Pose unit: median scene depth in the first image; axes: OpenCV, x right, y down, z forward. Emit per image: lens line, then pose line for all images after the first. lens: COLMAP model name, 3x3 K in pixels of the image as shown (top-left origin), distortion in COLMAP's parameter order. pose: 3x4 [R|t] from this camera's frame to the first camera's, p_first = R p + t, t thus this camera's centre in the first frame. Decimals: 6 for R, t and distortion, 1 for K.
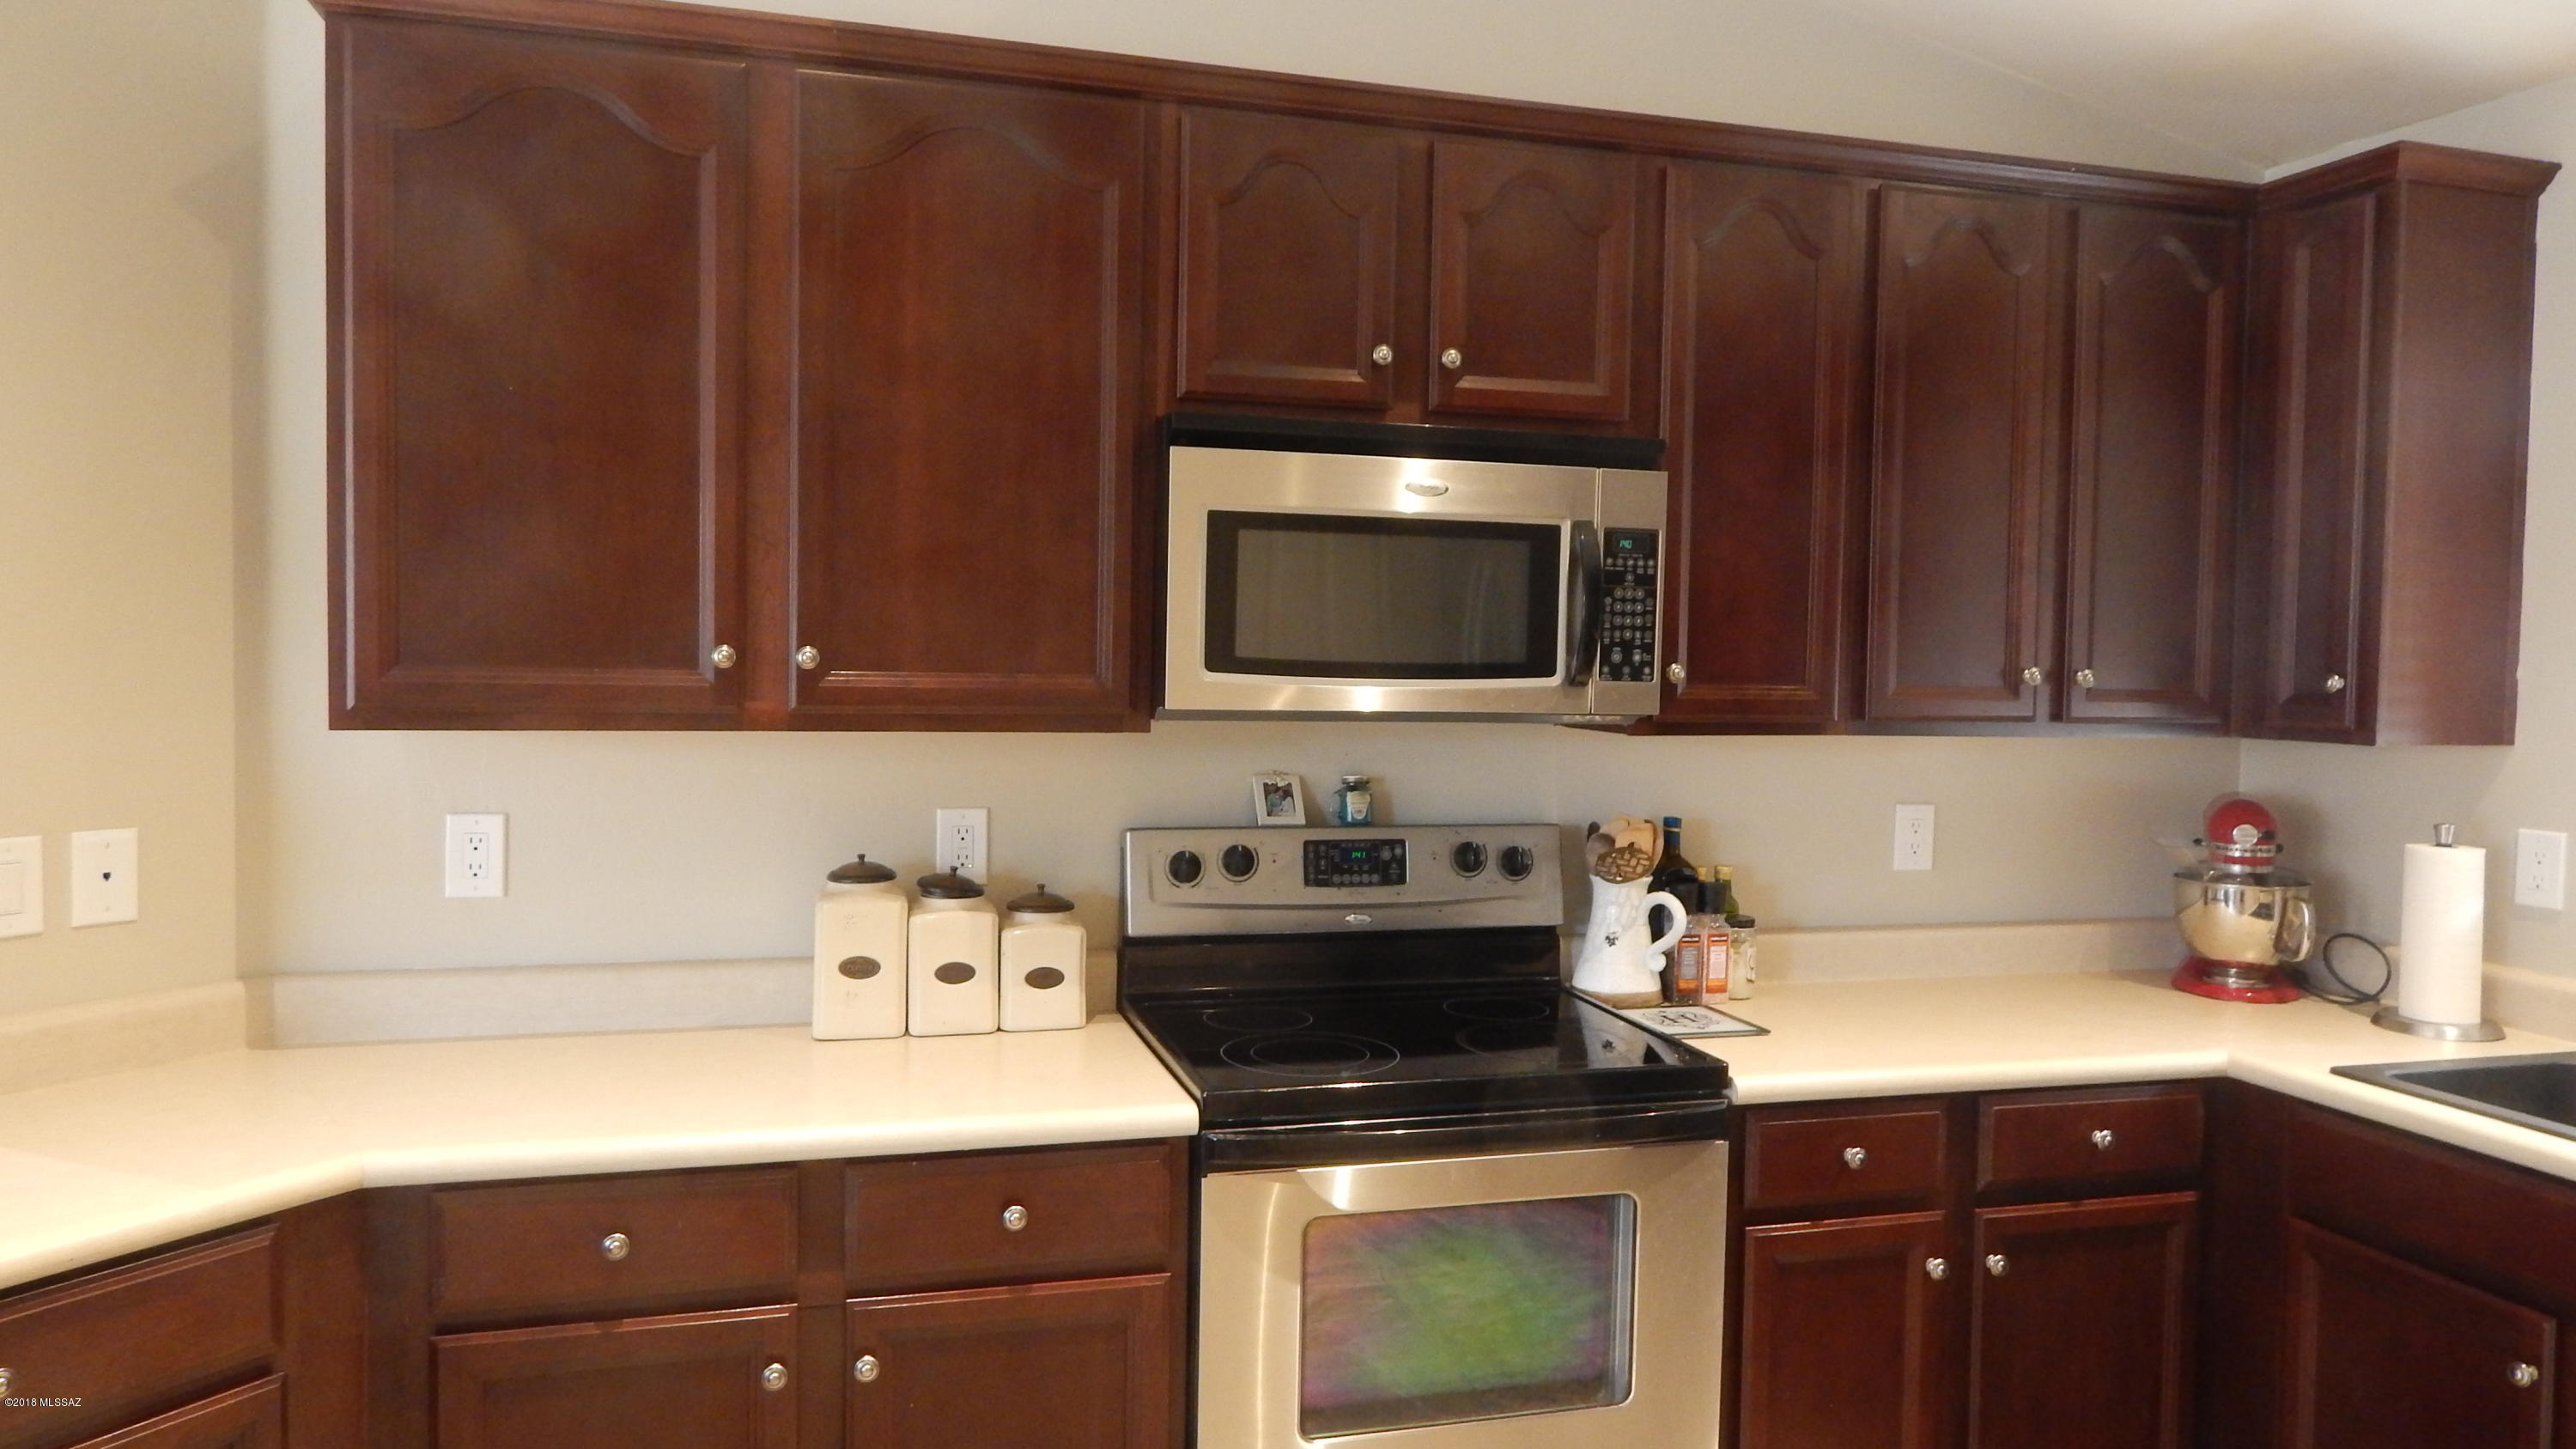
lens RADIAL K [[1680.6, 0, 1280.4], [0, 1680.6, 710.6], [0, 0, 1]] dist [-0.003797, -0.001046]
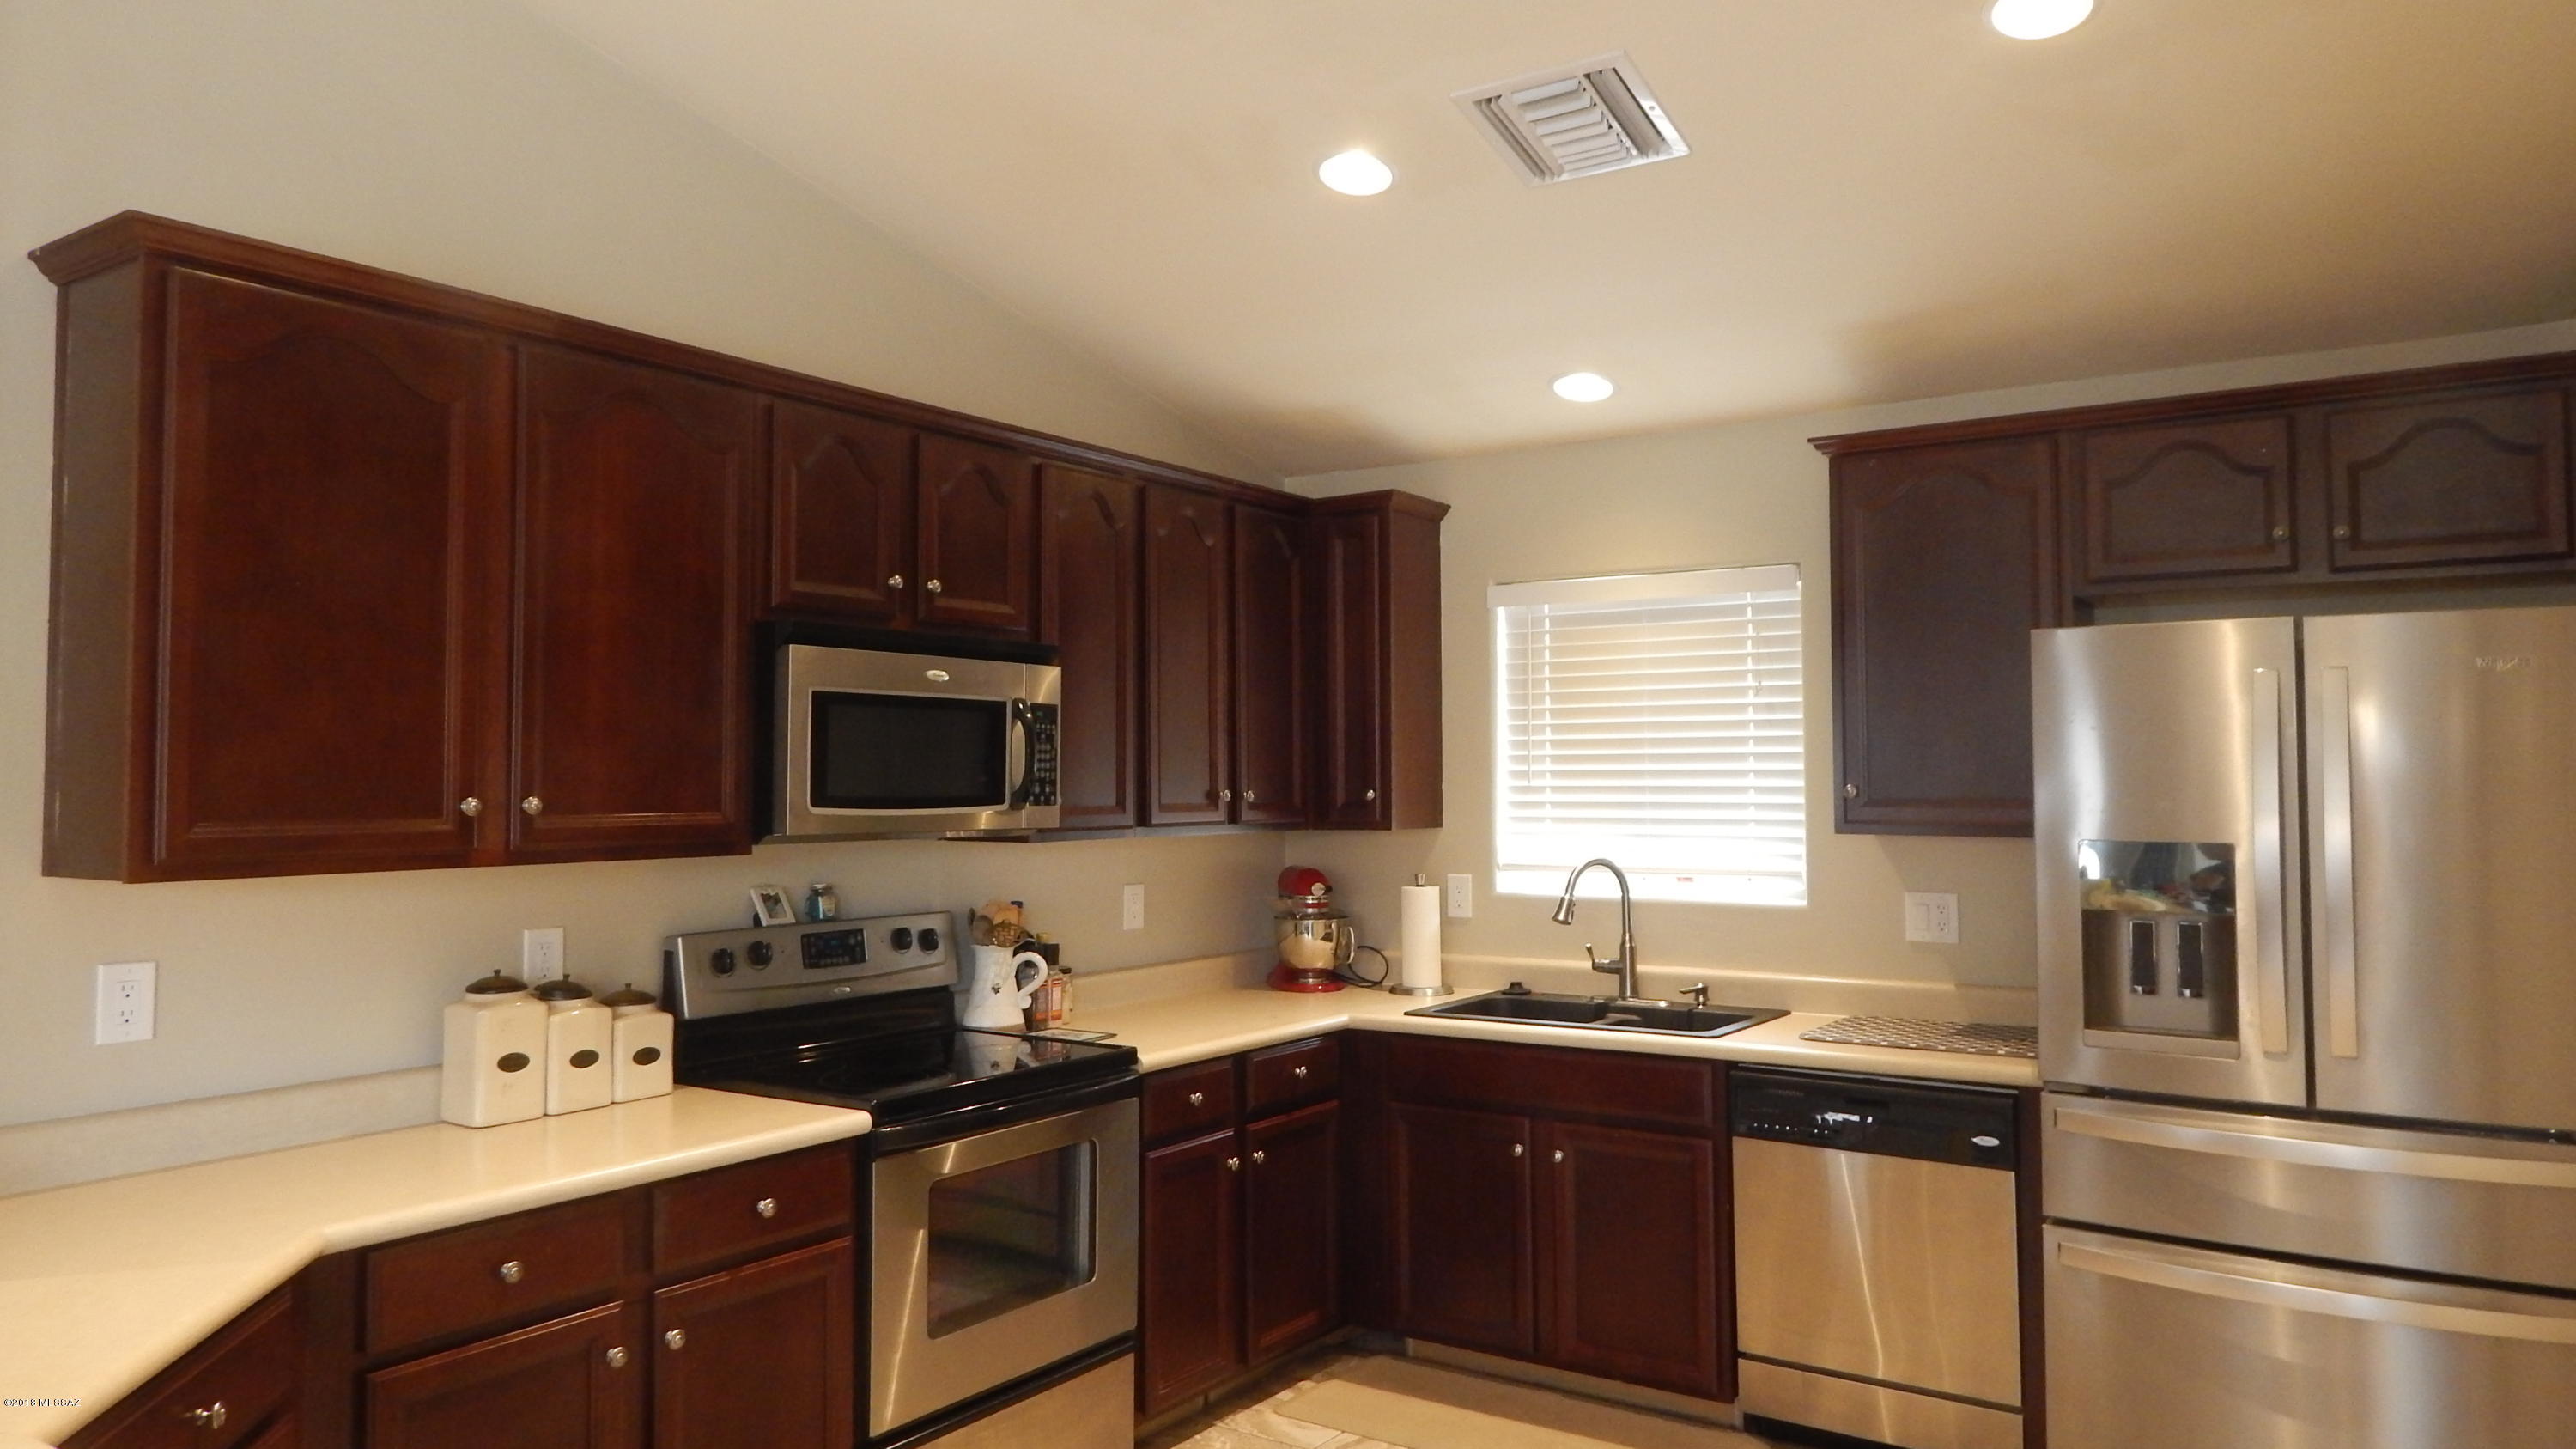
lens RADIAL K [[1667.3, 0, 1283.5], [0, 1667.3, 713.4], [0, 0, 1]] dist [-0.009817, -0.003521]
pose [[0.769342, 0.004840, 0.638819, -0.536142], [0.042509, 0.997367, -0.058751, -0.002857], [-0.637421, 0.072355, 0.767111, -0.259638]]
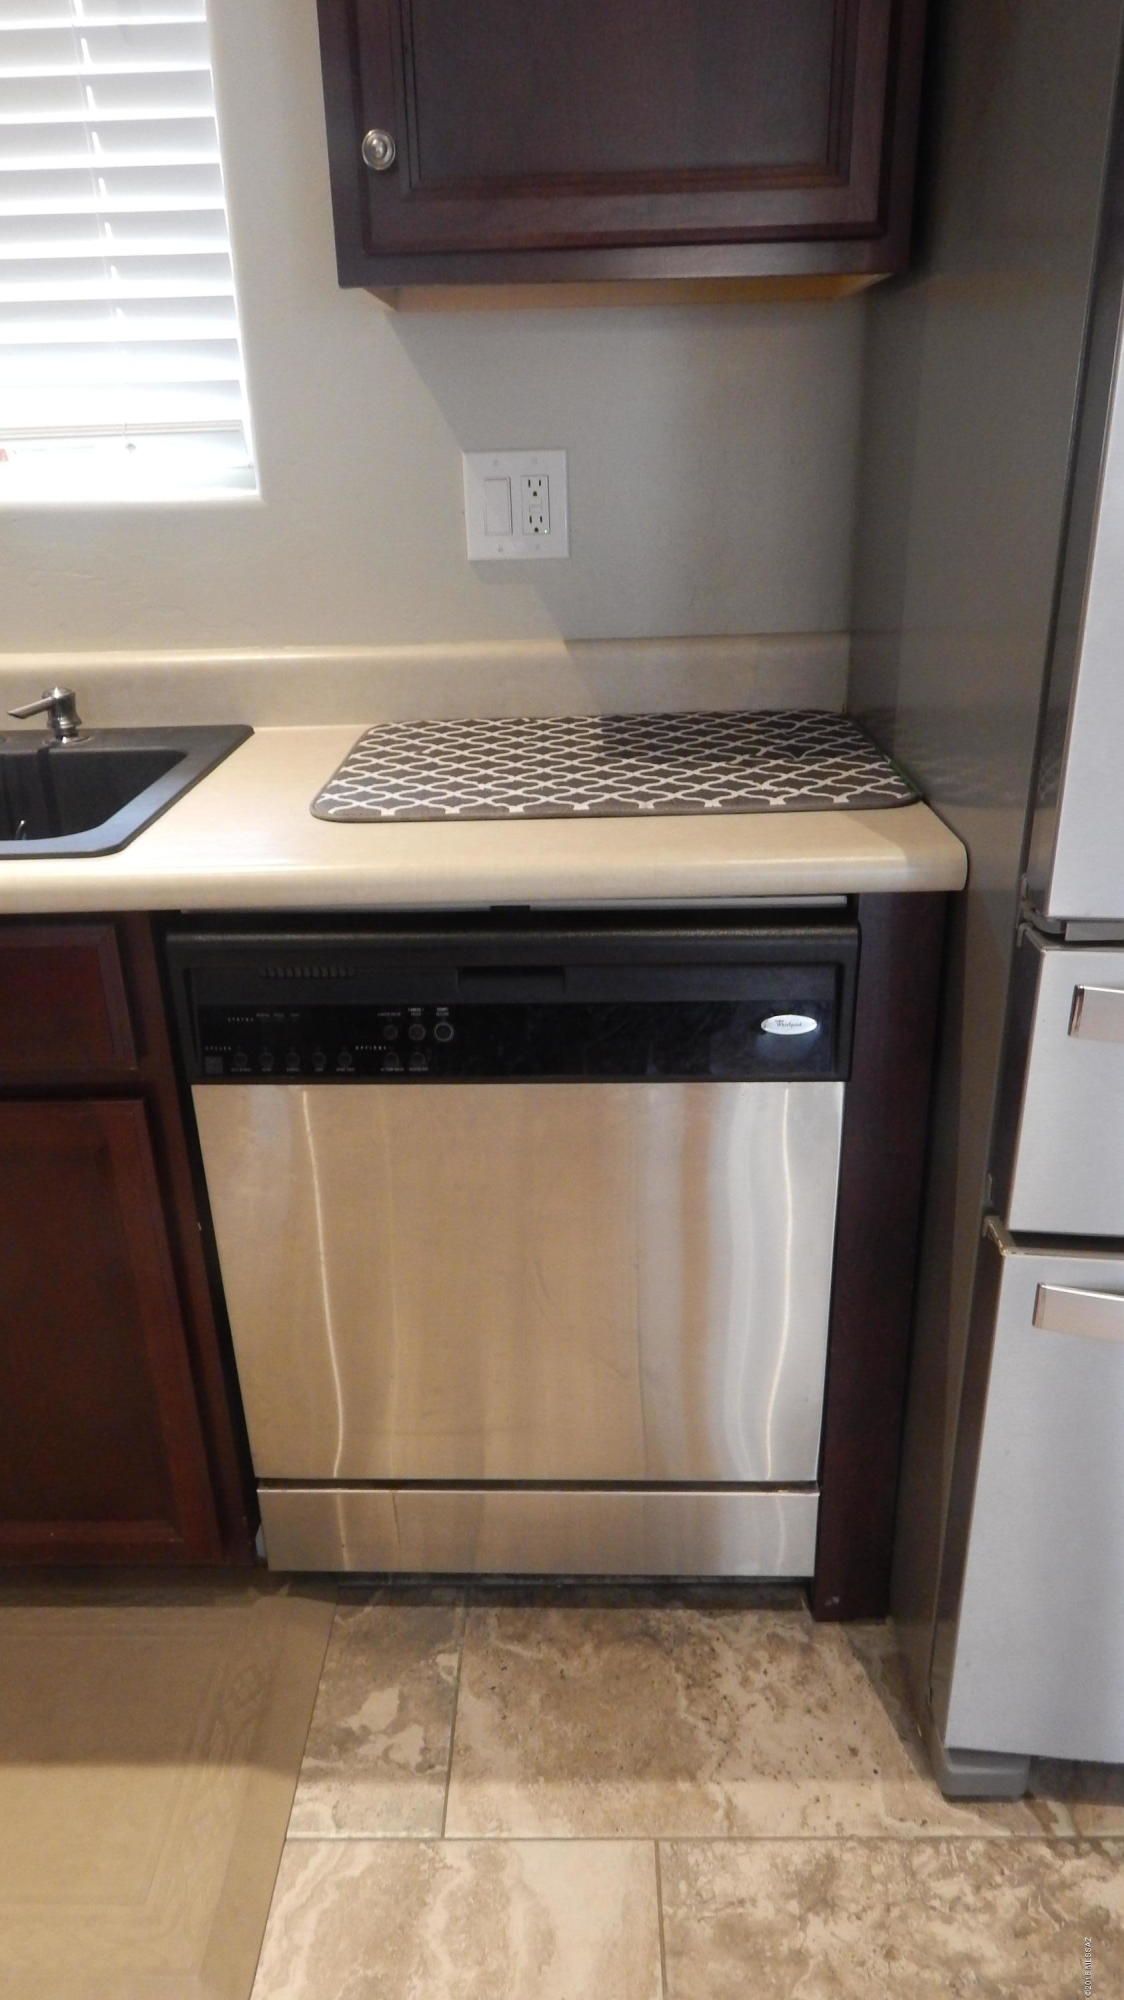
lens RADIAL K [[1326.3, 0, 567.3], [0, 1326.3, 1000.2], [0, 0, 1]] dist [0.000709, -0.001465]
pose [[0.282222, -0.400962, 0.871539, 0.293957], [0.067649, 0.914525, 0.398832, 0.086105], [-0.956961, -0.053601, 0.285224, 0.341571]]
